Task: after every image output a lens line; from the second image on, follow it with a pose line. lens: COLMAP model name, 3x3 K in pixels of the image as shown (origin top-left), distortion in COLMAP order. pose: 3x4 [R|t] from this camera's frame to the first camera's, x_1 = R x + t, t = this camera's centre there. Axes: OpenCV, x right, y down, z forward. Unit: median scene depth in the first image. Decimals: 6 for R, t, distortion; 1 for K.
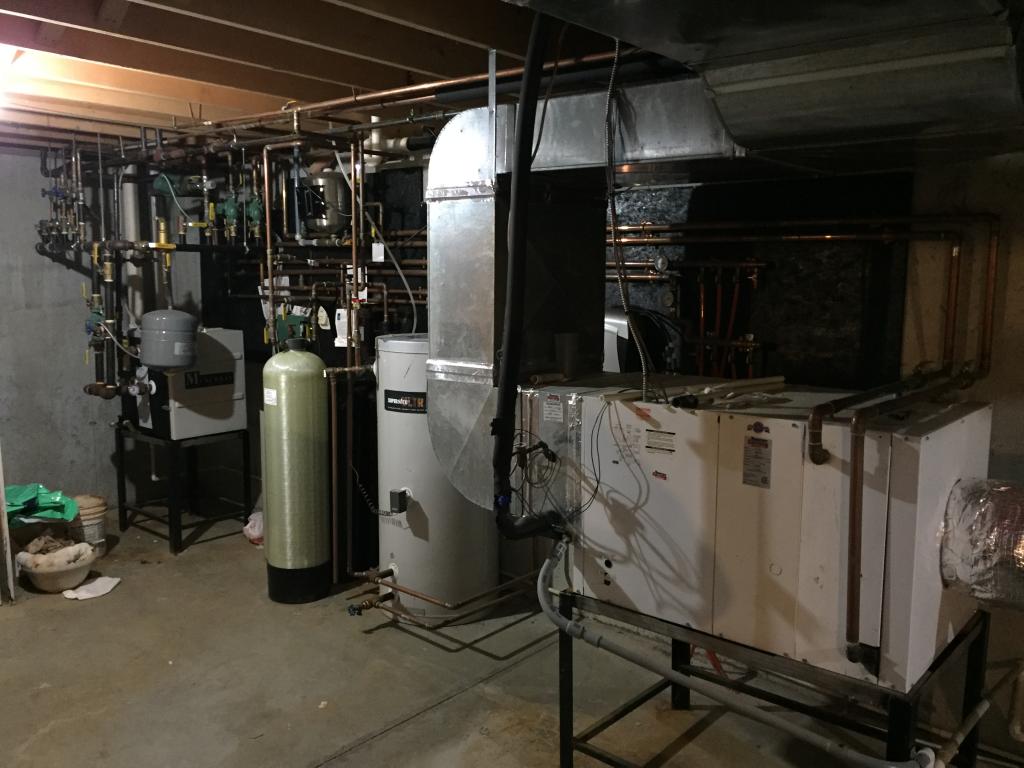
lens RADIAL K [[884.7, 0, 512.0], [0, 884.7, 384.0], [0, 0, 1]] dist [0.050989, -0.009837]
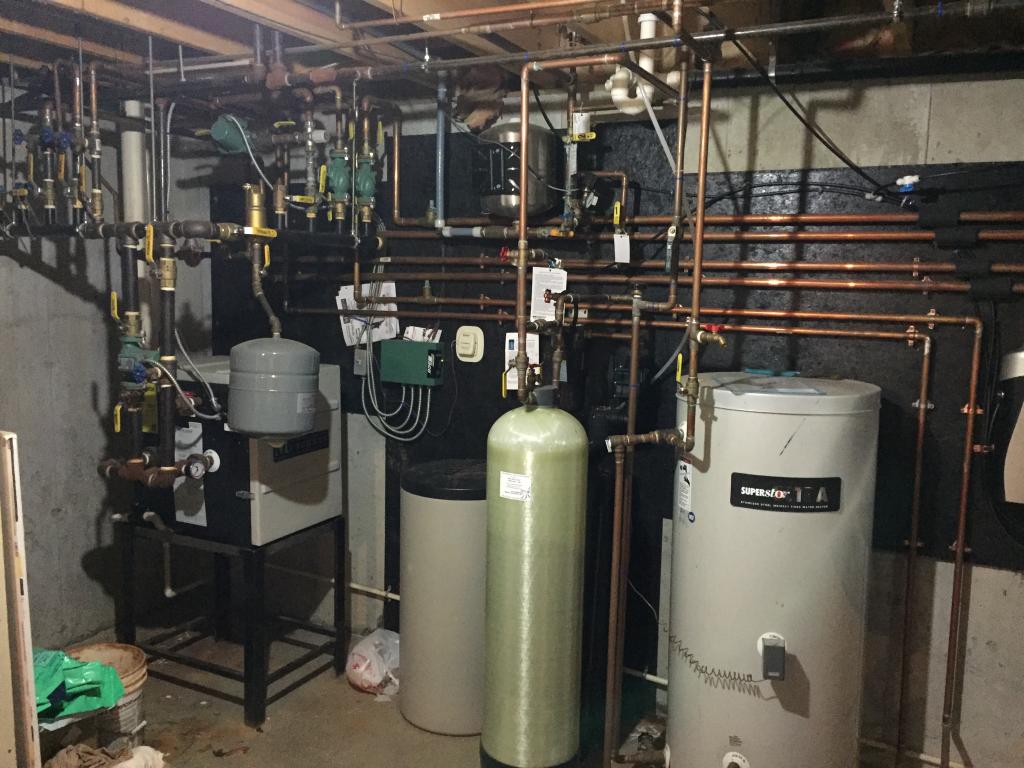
lens RADIAL K [[884.7, 0, 512.0], [0, 884.7, 384.0], [0, 0, 1]] dist [0.050989, -0.009837]
pose [[0.972001, -0.018039, 0.234285, -0.346547], [0.018311, 0.999832, 0.001012, -0.046542], [-0.234264, 0.003306, 0.972167, 0.352555]]
